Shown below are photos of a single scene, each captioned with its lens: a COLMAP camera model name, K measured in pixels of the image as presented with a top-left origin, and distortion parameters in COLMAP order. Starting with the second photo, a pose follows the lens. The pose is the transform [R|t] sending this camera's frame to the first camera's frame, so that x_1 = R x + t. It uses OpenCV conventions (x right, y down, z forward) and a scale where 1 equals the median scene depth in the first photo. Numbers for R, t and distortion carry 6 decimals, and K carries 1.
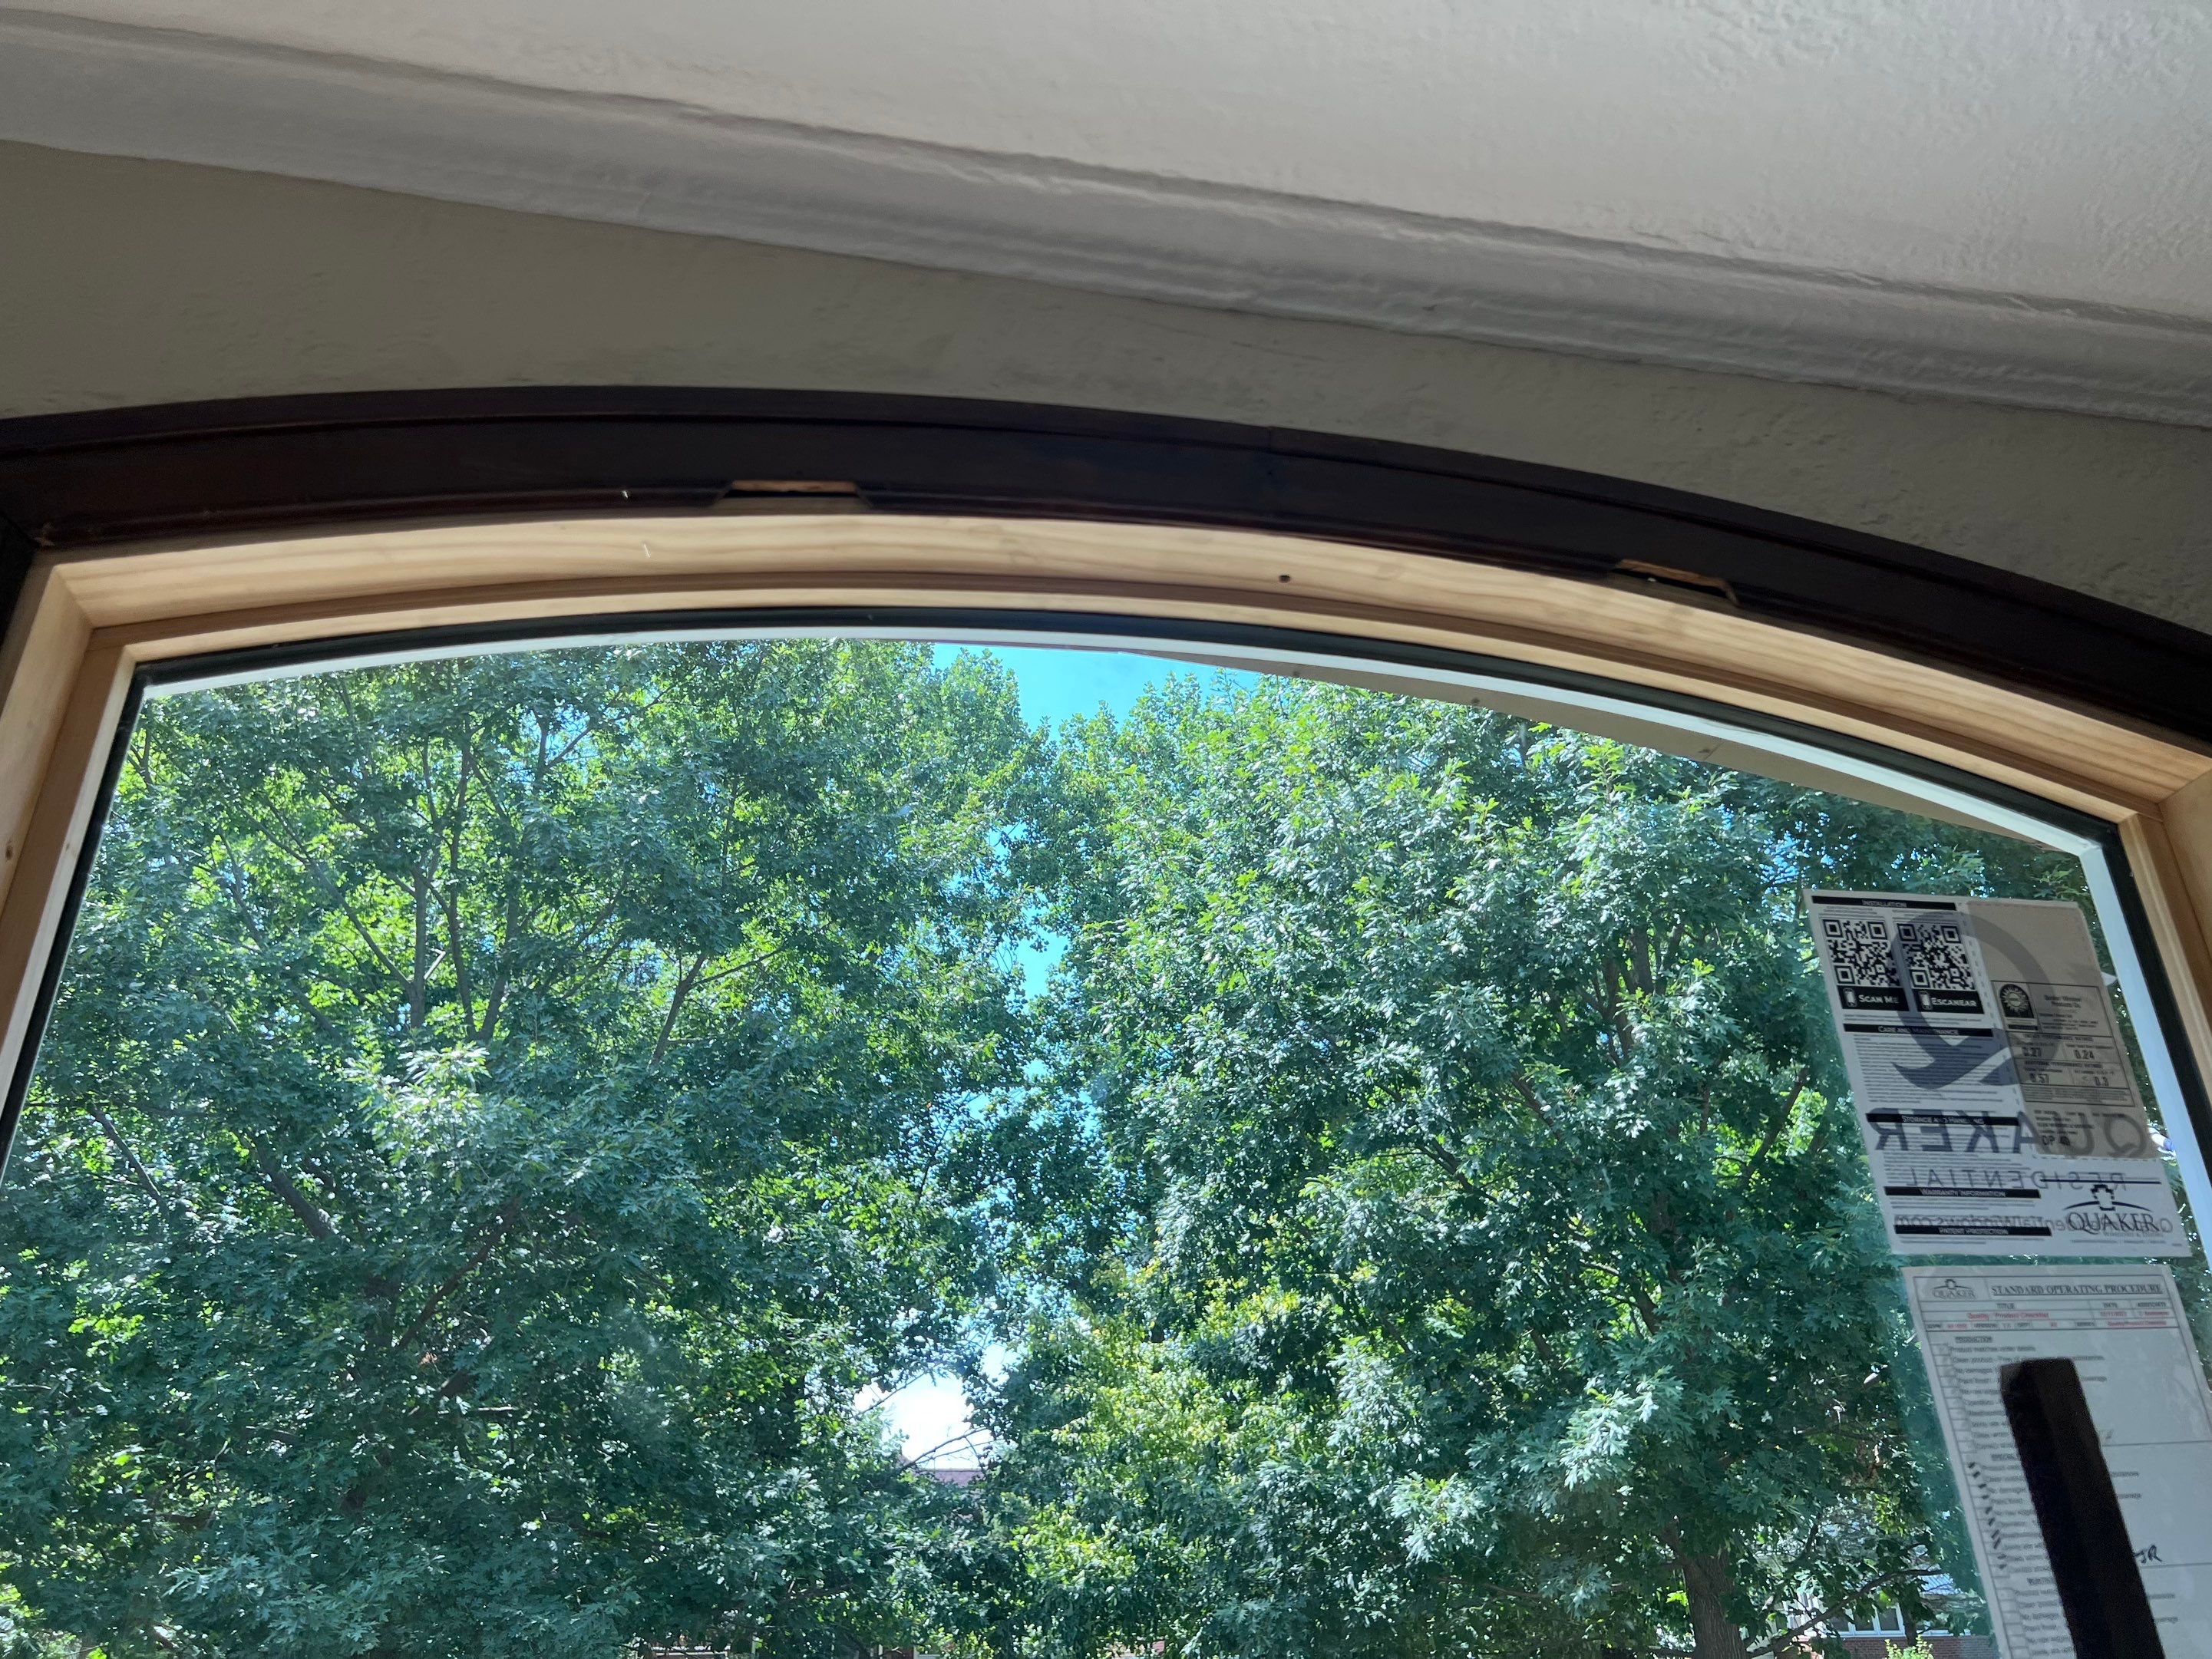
lens RADIAL K [[1466.7, 0, 1055.2], [0, 1466.7, 877.7], [0, 0, 1]] dist [0.033523, 0.002120]
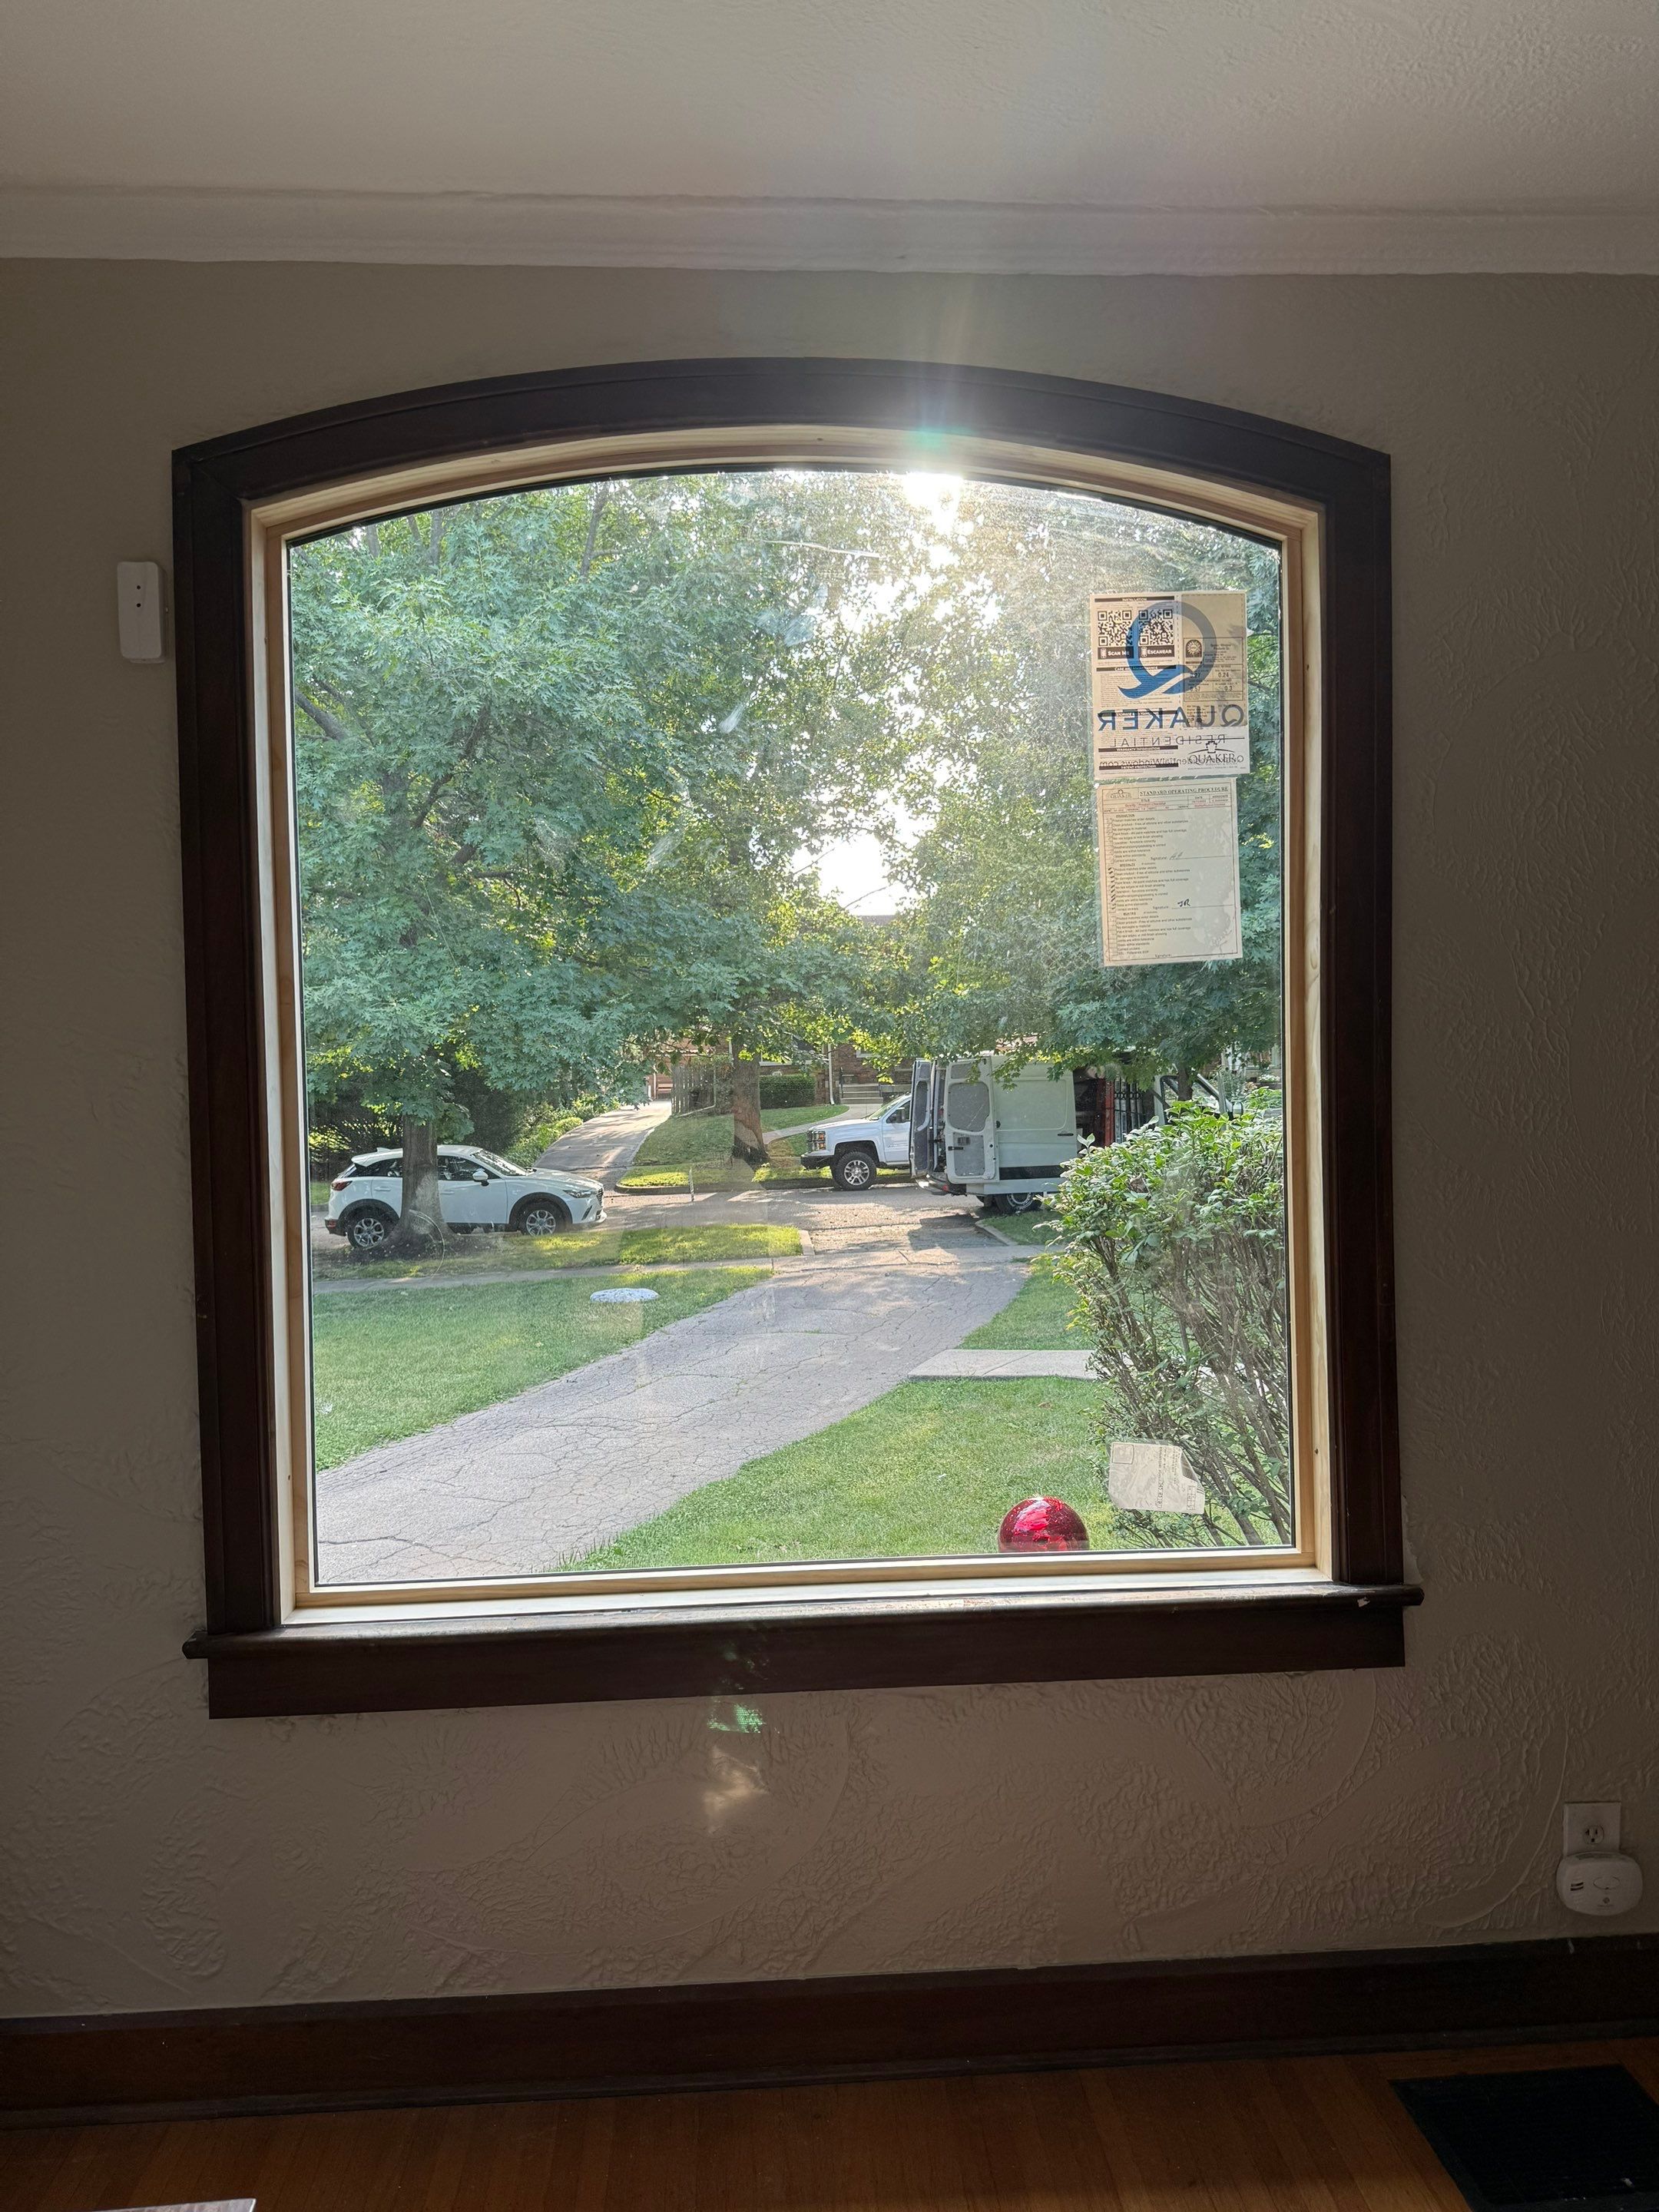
lens RADIAL K [[1594.1, 0, 794.1], [0, 1594.1, 1116.6], [0, 0, 1]] dist [0.097004, -0.286532]
pose [[0.986016, 0.004496, -0.166587, 0.083564], [0.075601, 0.878785, 0.471191, -0.073338], [0.148513, -0.477196, 0.866157, -0.216545]]
